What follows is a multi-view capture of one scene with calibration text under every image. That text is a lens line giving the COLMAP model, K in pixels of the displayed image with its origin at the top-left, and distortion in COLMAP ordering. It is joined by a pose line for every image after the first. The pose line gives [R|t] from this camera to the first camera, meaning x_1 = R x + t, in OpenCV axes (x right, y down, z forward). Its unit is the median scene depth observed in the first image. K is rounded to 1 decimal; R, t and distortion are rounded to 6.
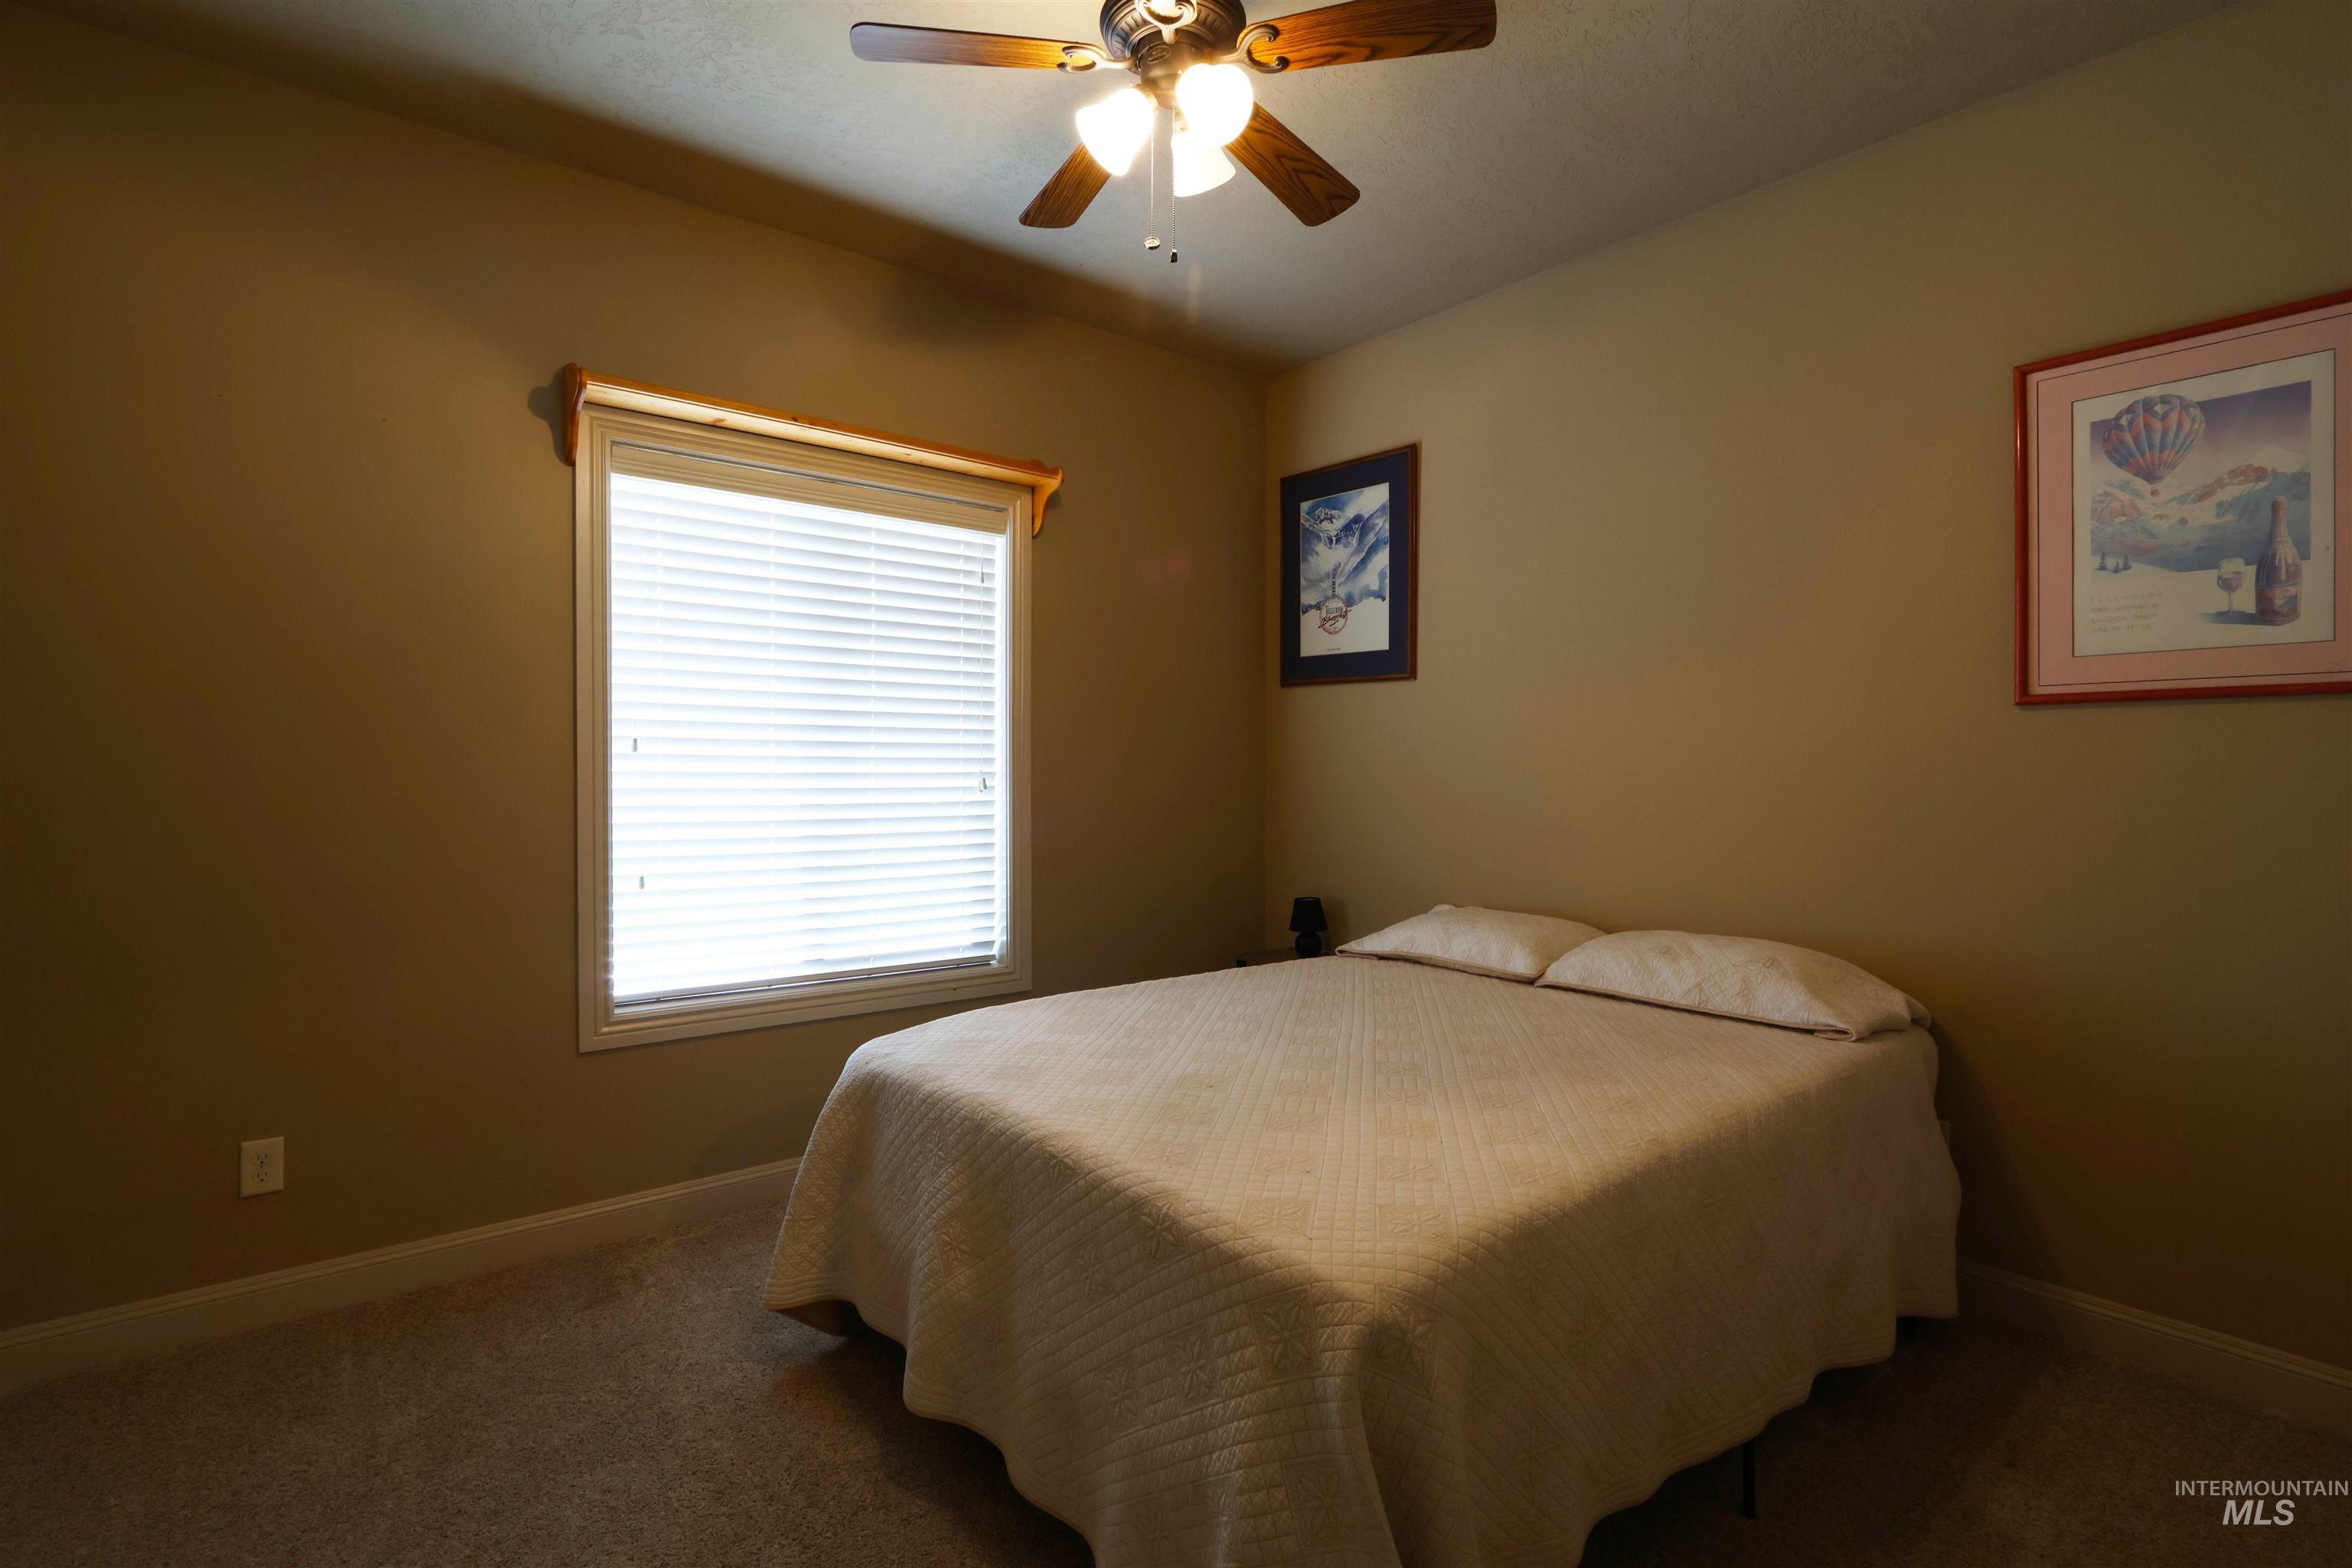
lens RADIAL K [[1089.2, 0, 1174.0], [0, 1089.2, 768.0], [0, 0, 1]] dist [-0.011874, 0.000565]
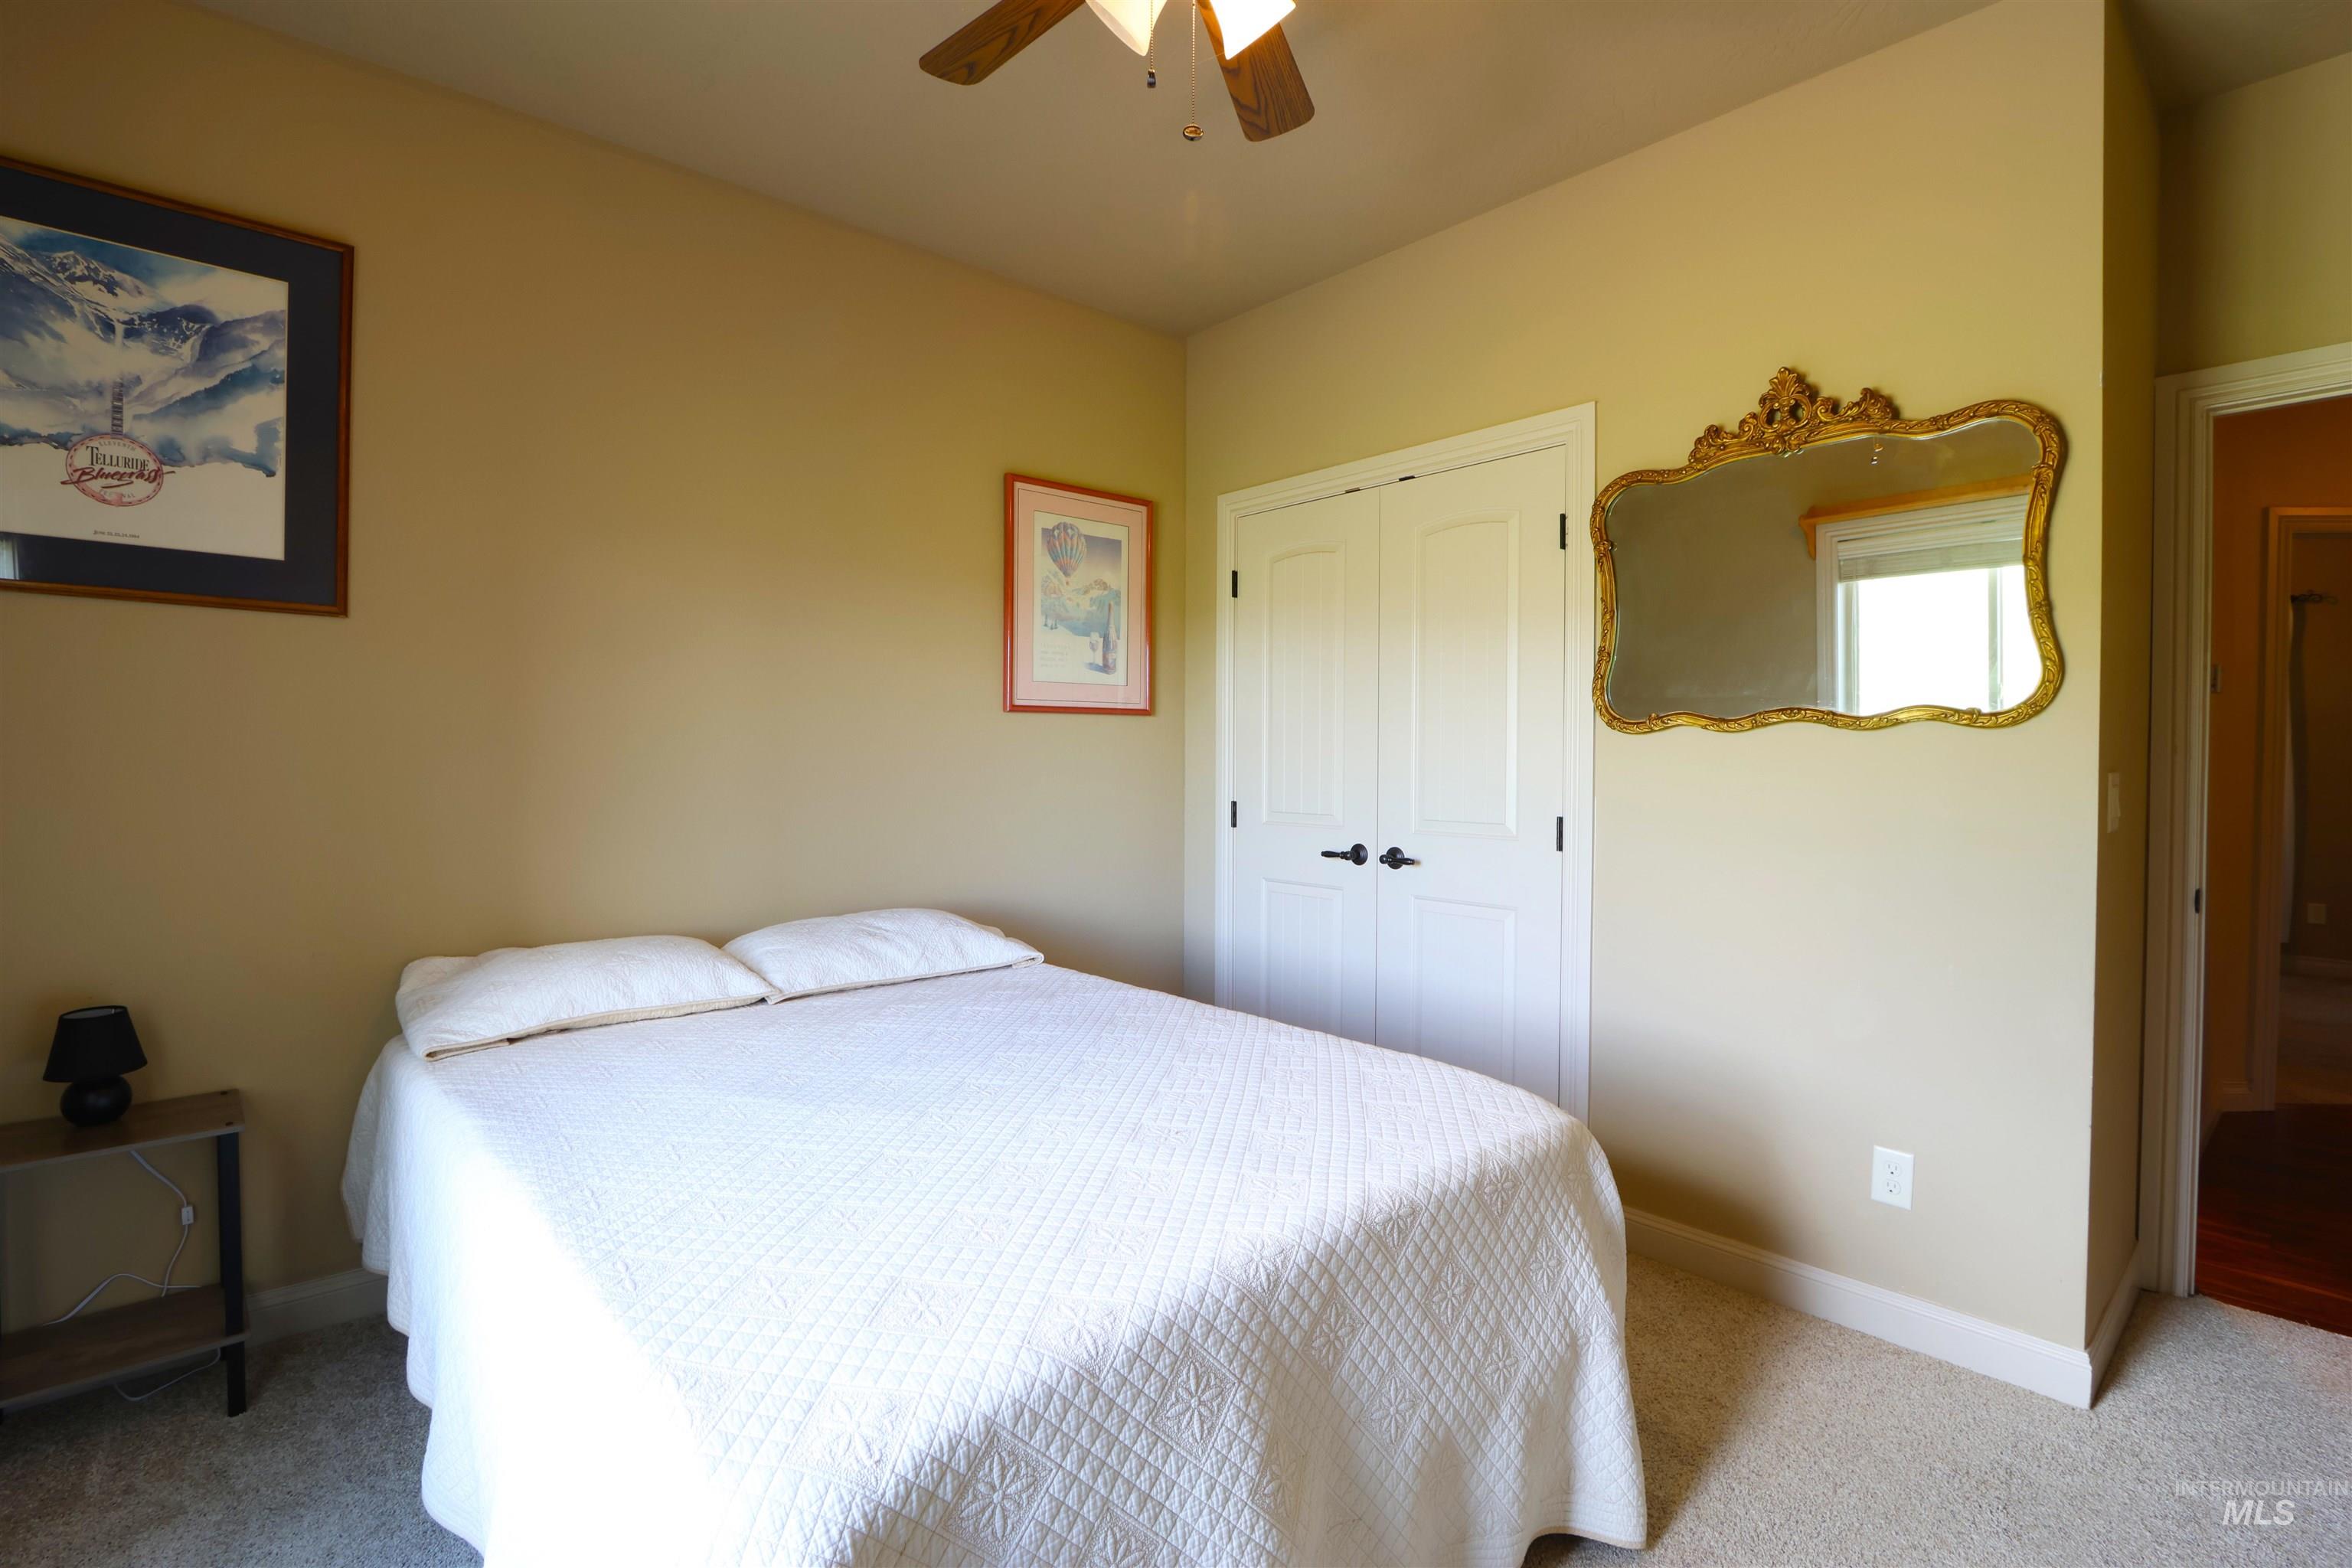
lens RADIAL K [[1089.2, 0, 1174.0], [0, 1089.2, 768.0], [0, 0, 1]] dist [-0.011874, 0.000565]
pose [[-0.036805, -0.012842, 0.999240, -0.654485], [0.001088, 0.999916, 0.012891, -0.002712], [-0.999322, 0.001562, -0.036788, 0.833426]]
